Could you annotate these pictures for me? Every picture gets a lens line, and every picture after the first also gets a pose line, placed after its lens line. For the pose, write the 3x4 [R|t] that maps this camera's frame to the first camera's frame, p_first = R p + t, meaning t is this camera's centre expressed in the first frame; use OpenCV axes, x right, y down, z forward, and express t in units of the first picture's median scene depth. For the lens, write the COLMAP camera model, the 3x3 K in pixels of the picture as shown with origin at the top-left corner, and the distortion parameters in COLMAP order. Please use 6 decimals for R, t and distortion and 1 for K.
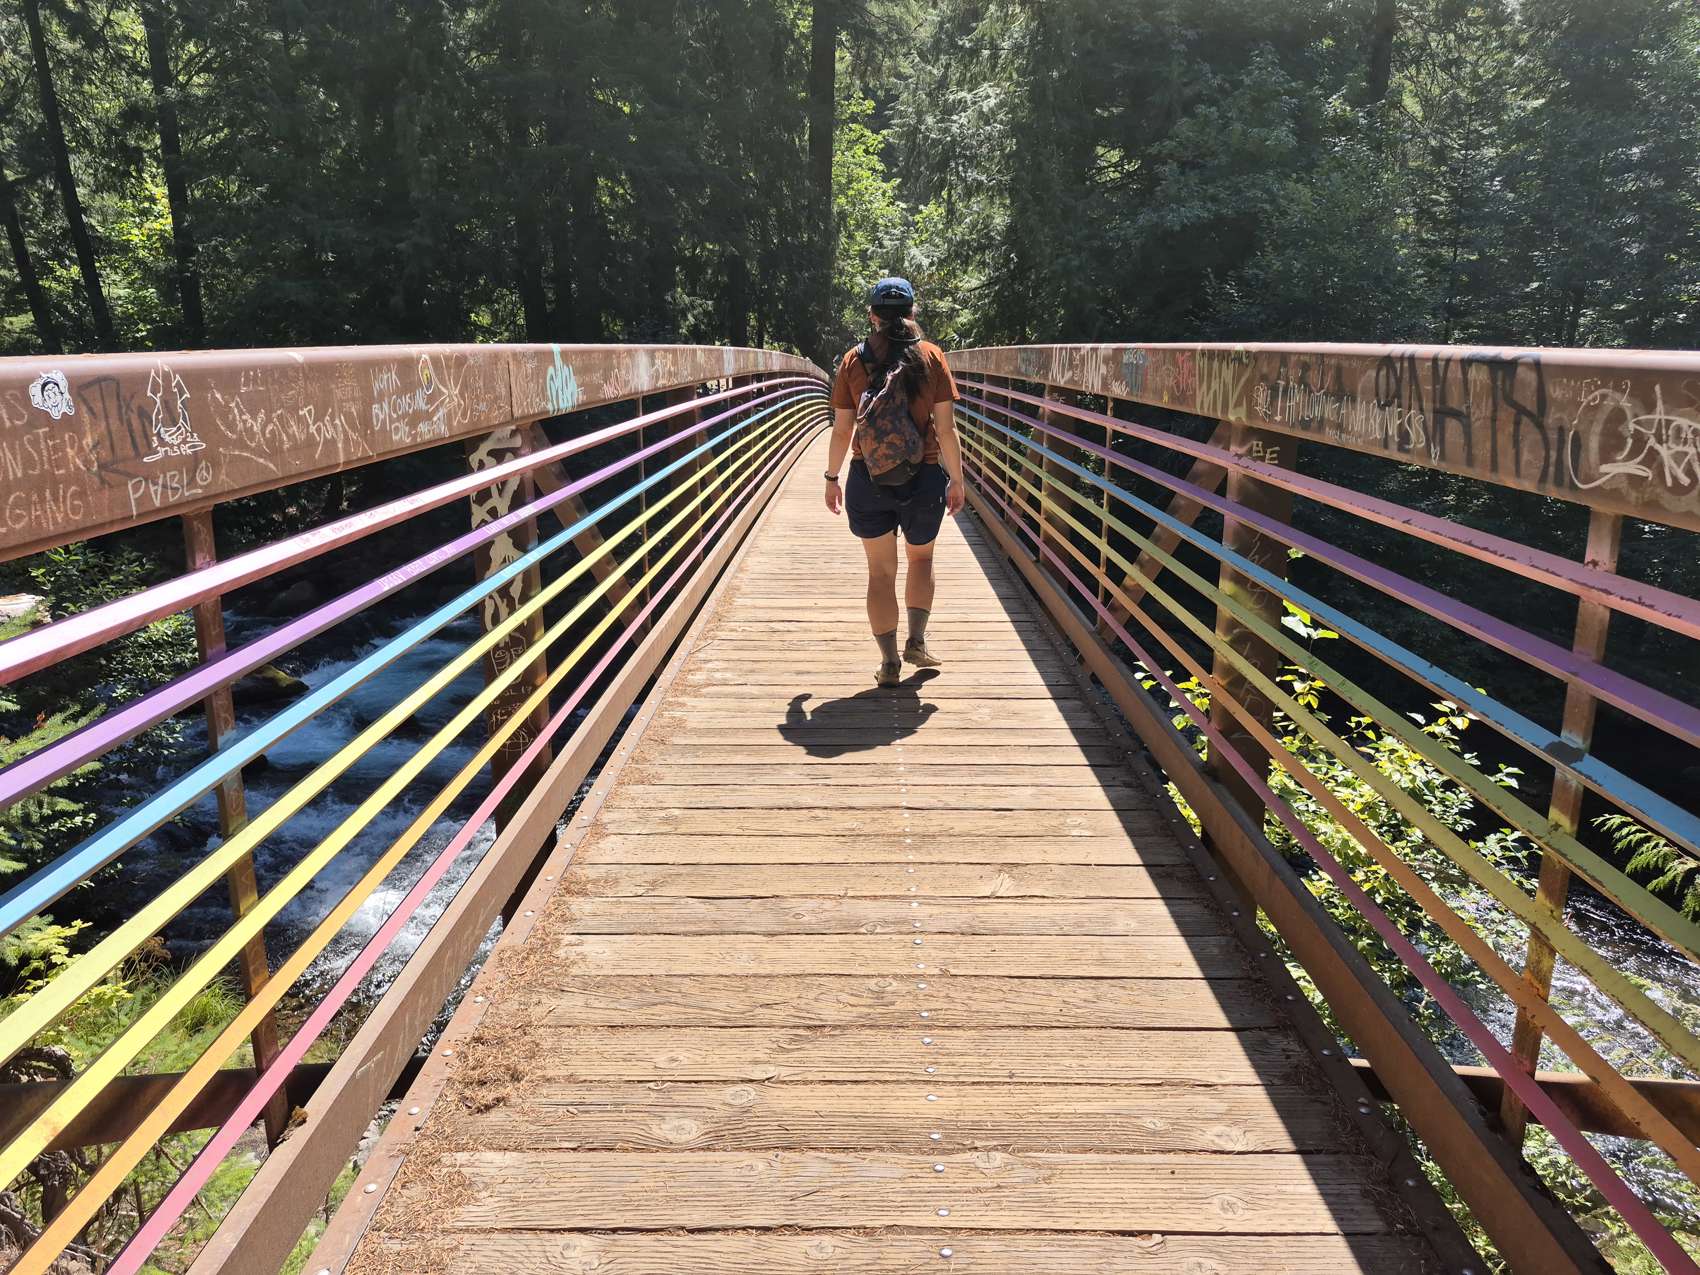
lens RADIAL K [[1149.7, 0, 847.0], [0, 1149.7, 623.7], [0, 0, 1]] dist [0.072838, -0.071808]
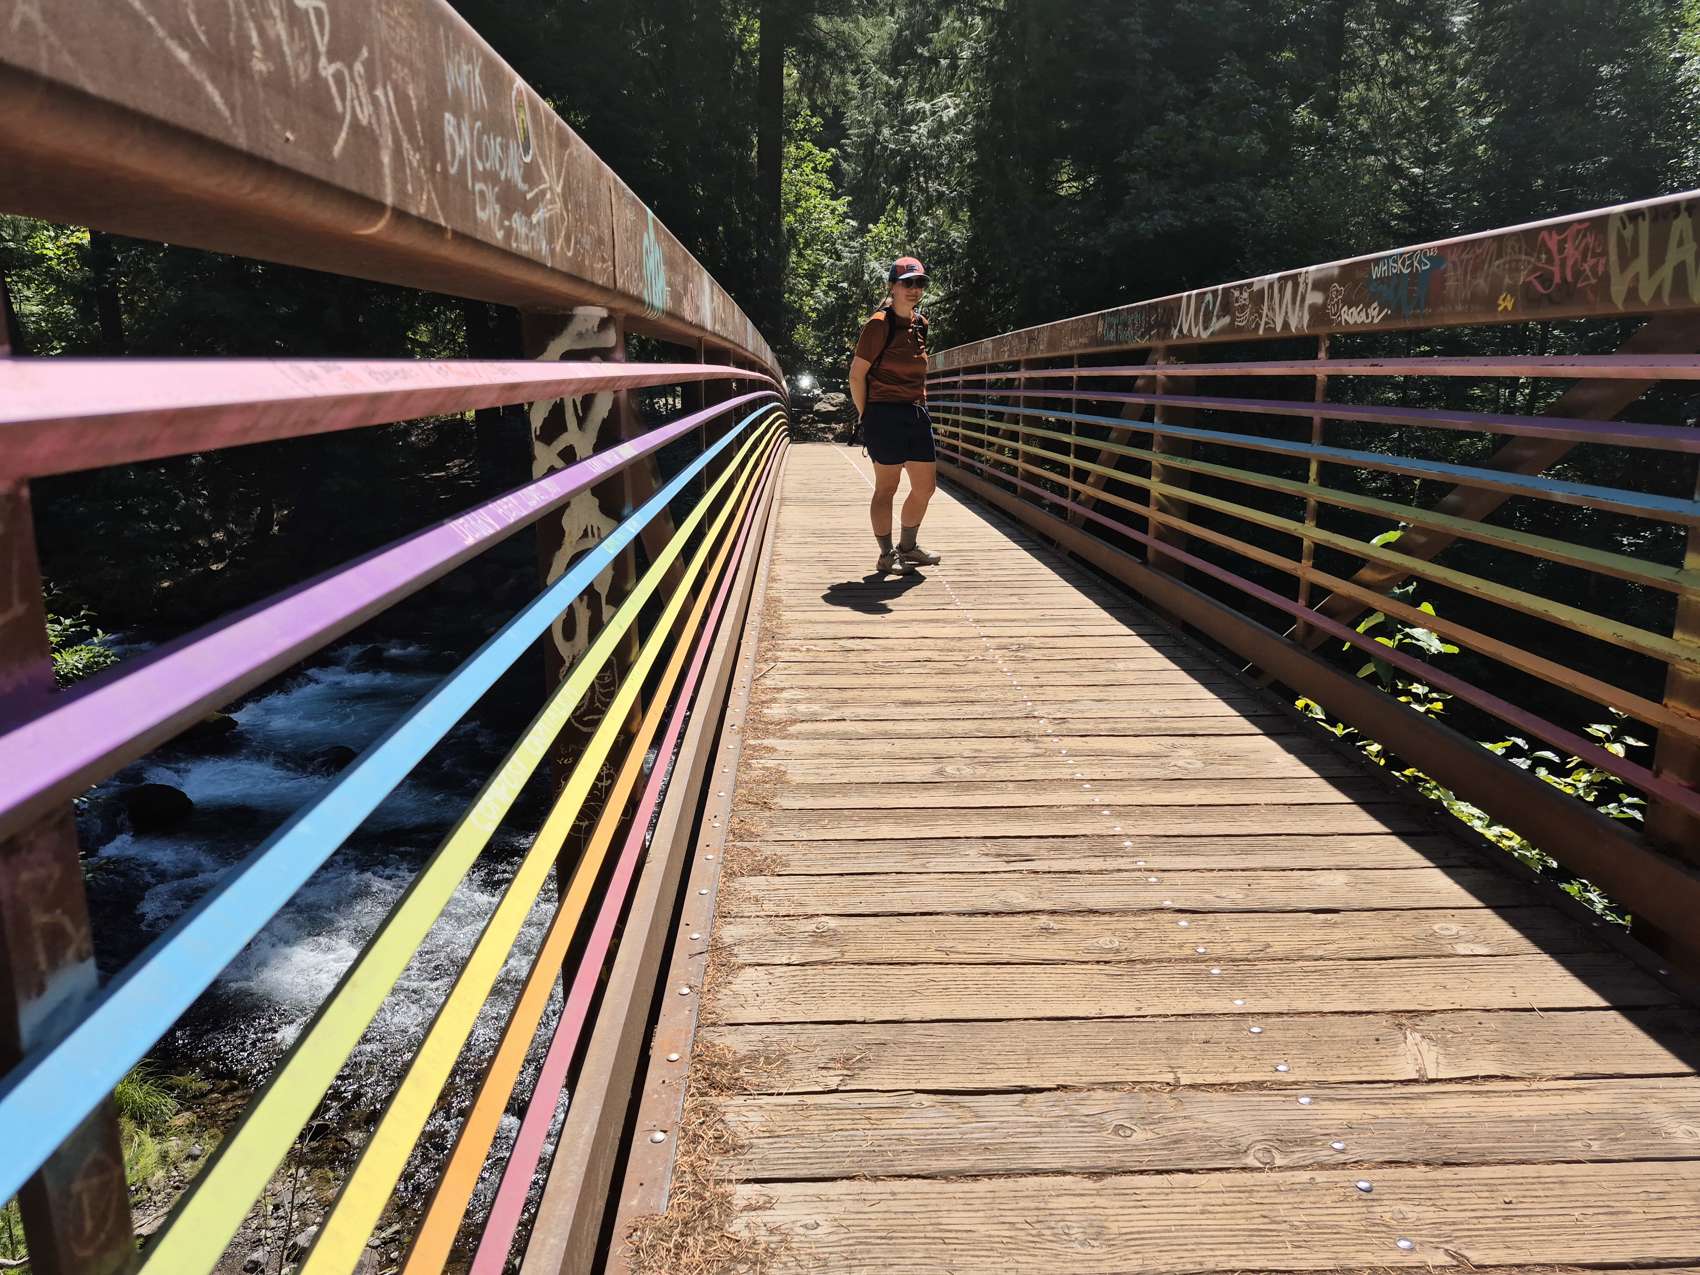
lens RADIAL K [[1149.7, 0, 838.5], [0, 1149.7, 626.9], [0, 0, 1]] dist [0.075355, -0.072774]
pose [[0.998969, -0.011265, 0.043971, -0.170897], [0.012085, 0.999757, -0.018443, 0.007644], [-0.043753, 0.018955, 0.998863, 0.341270]]
